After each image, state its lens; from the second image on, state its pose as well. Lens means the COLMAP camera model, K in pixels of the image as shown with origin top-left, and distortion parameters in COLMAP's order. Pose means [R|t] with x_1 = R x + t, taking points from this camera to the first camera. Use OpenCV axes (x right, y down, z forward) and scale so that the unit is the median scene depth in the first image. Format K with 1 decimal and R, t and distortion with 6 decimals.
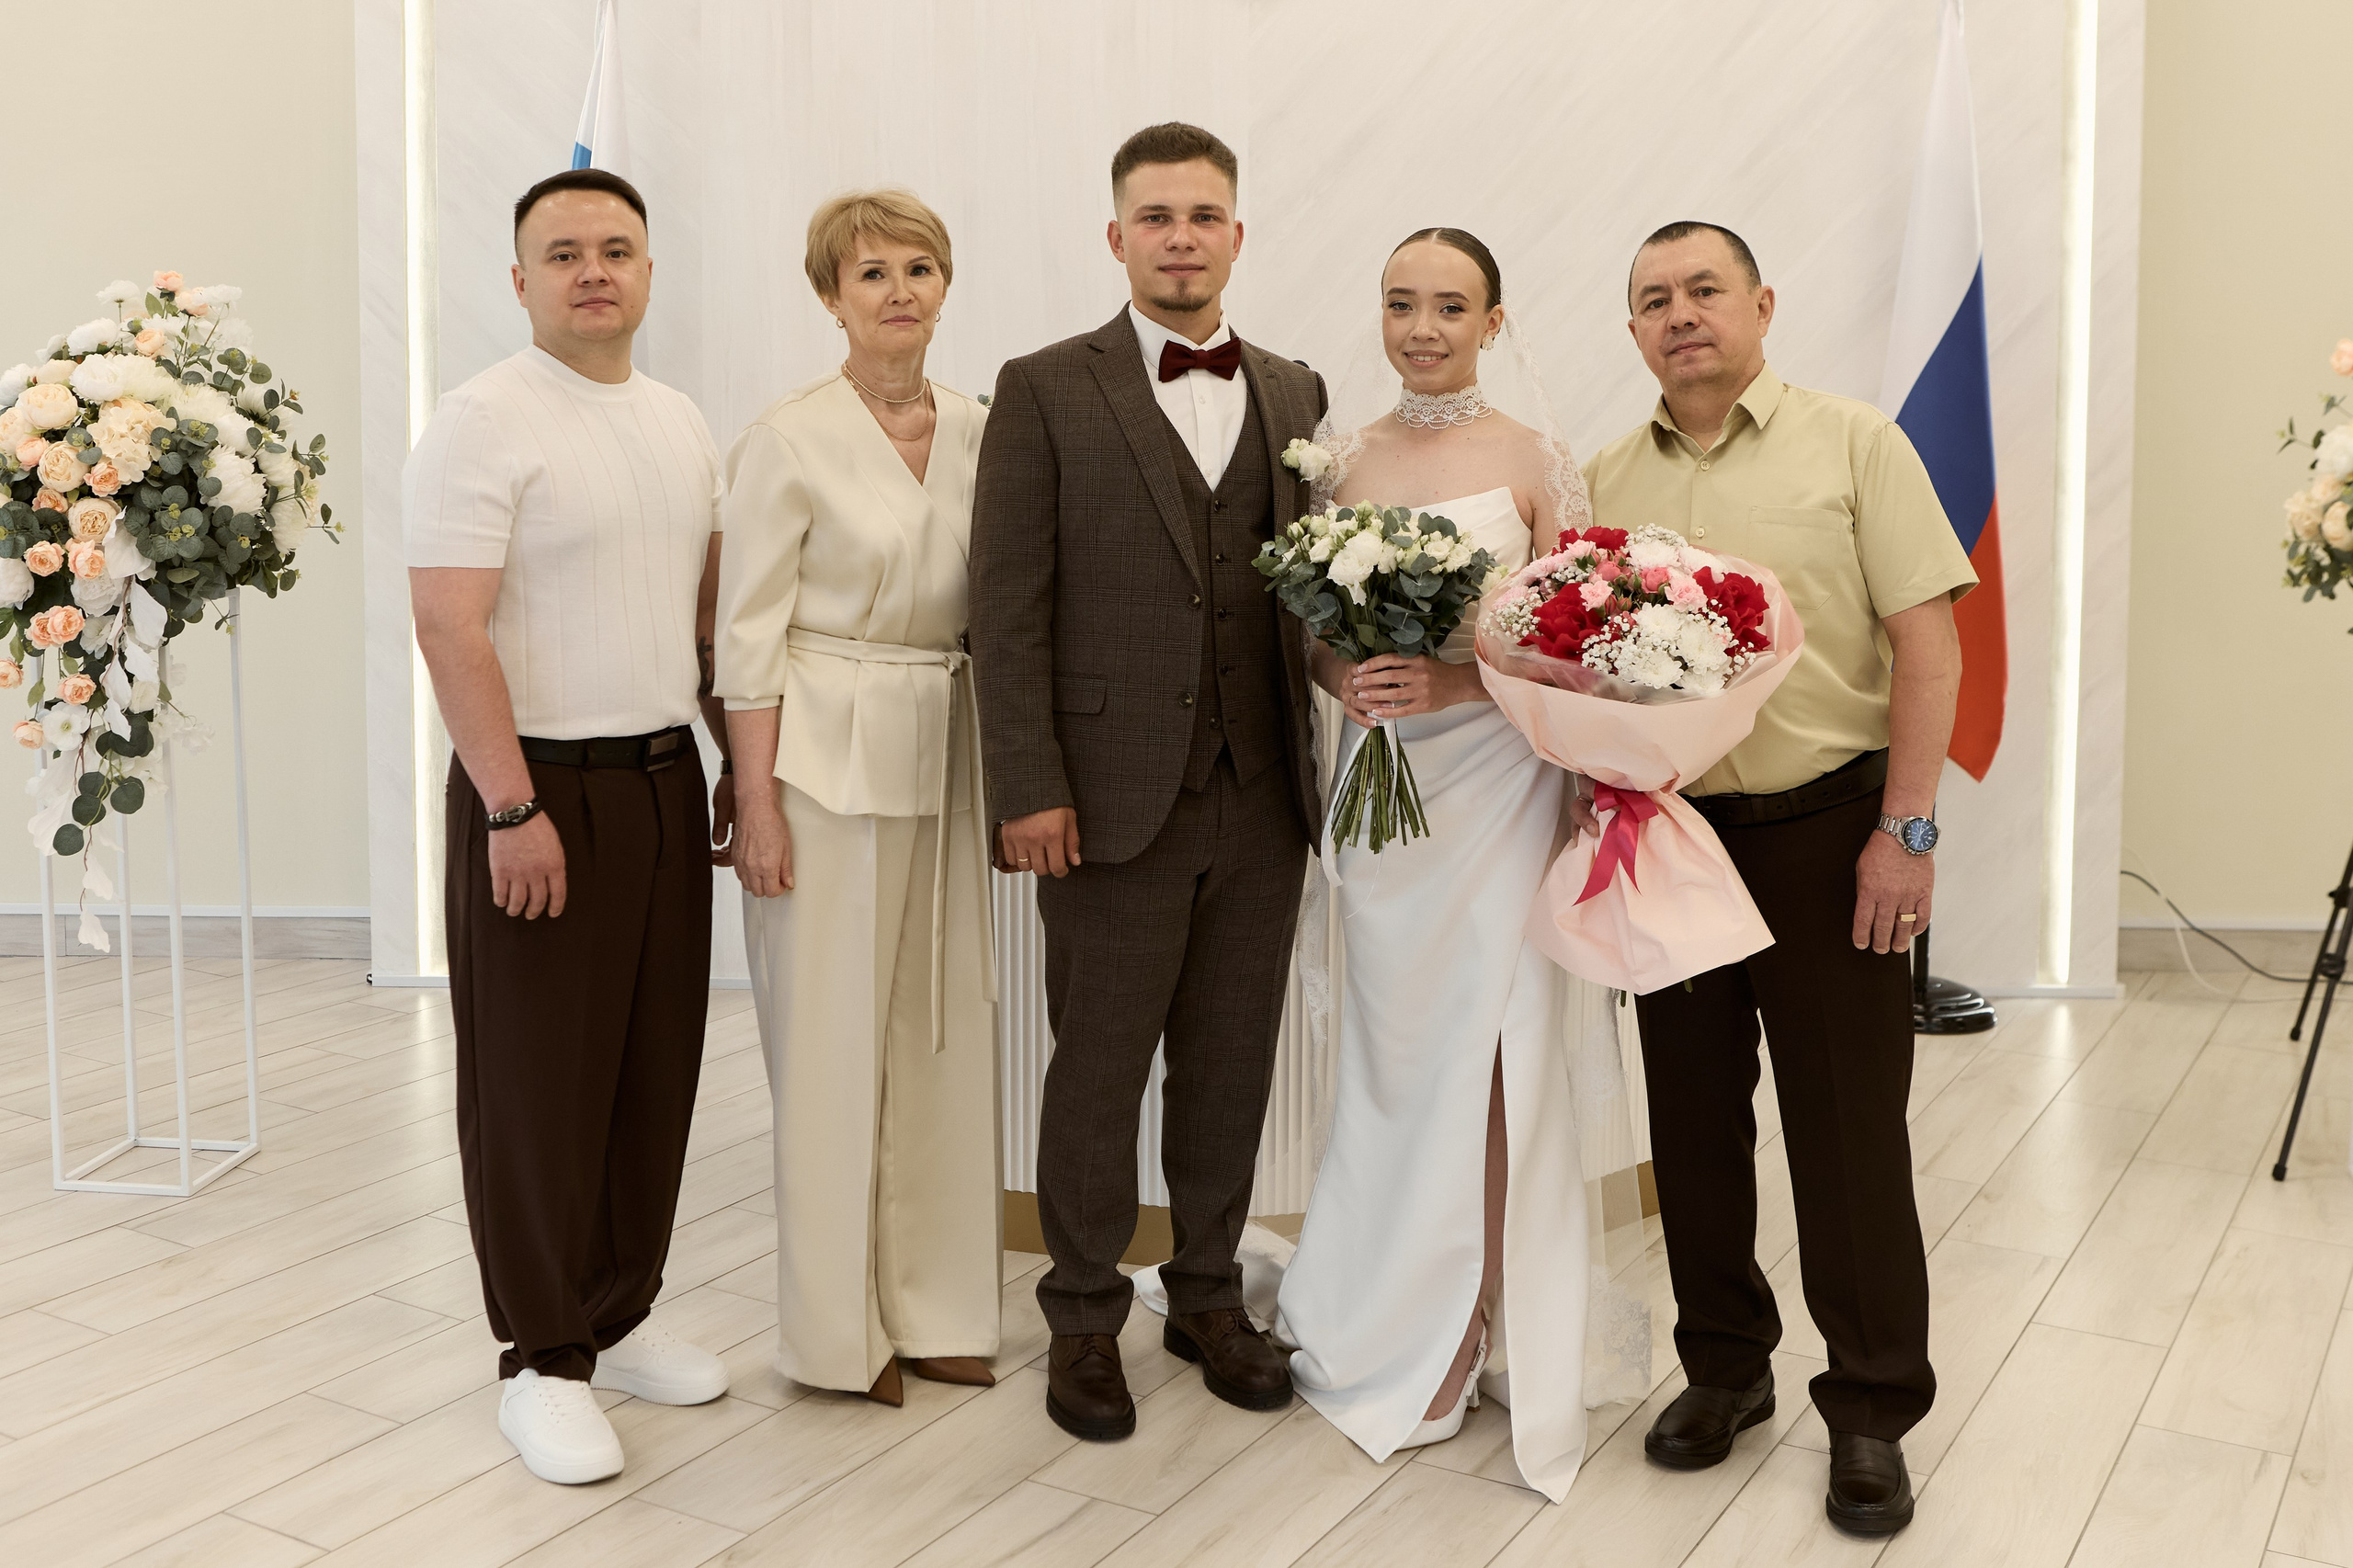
lens RADIAL K [[2765.0, 0, 1176.7], [0, 2765.0, 532.2], [0, 0, 1]] dist [-0.021942, 0.038819]
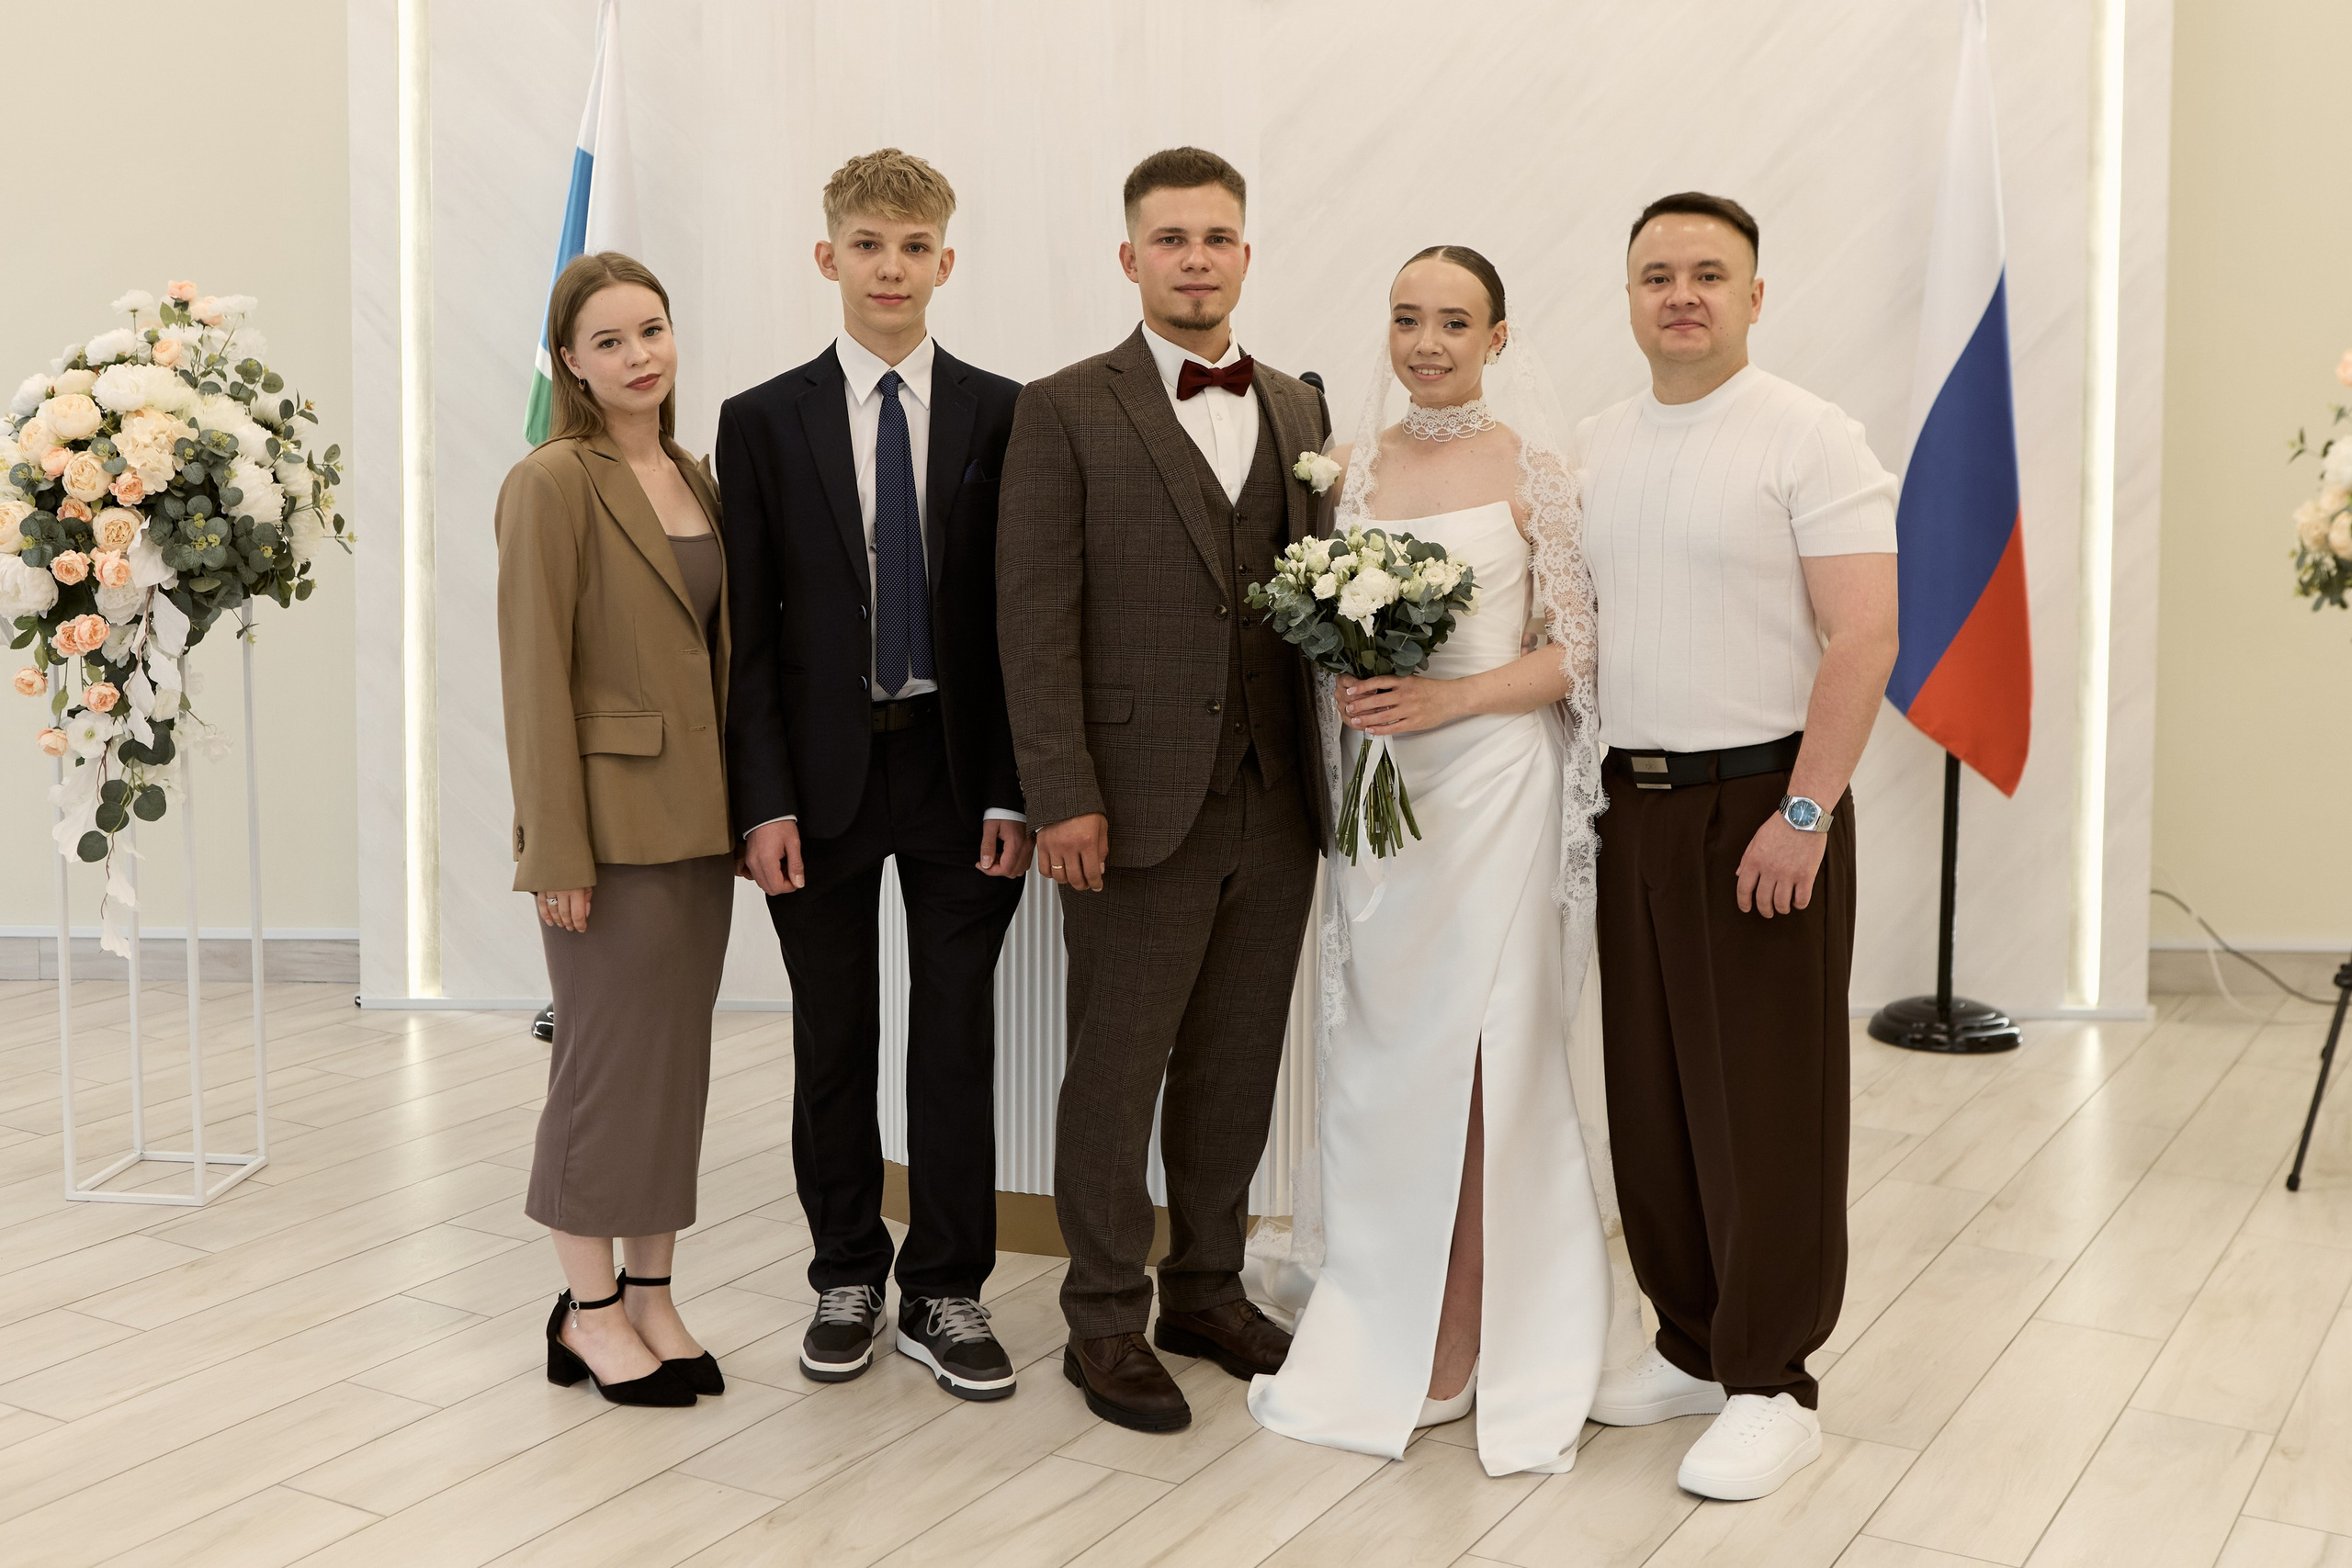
lens RADIAL K [[3204.5, 0, 1181.9], [0, 3204.5, 518.1], [0, 0, 1]] dist [0.001998, 0.070468]
pose [[0.999983, 0.000109, 0.005908, -0.010402], [-0.000047, 0.999946, -0.010425, 0.003585], [-0.005909, 0.010425, 0.999928, -0.172477]]
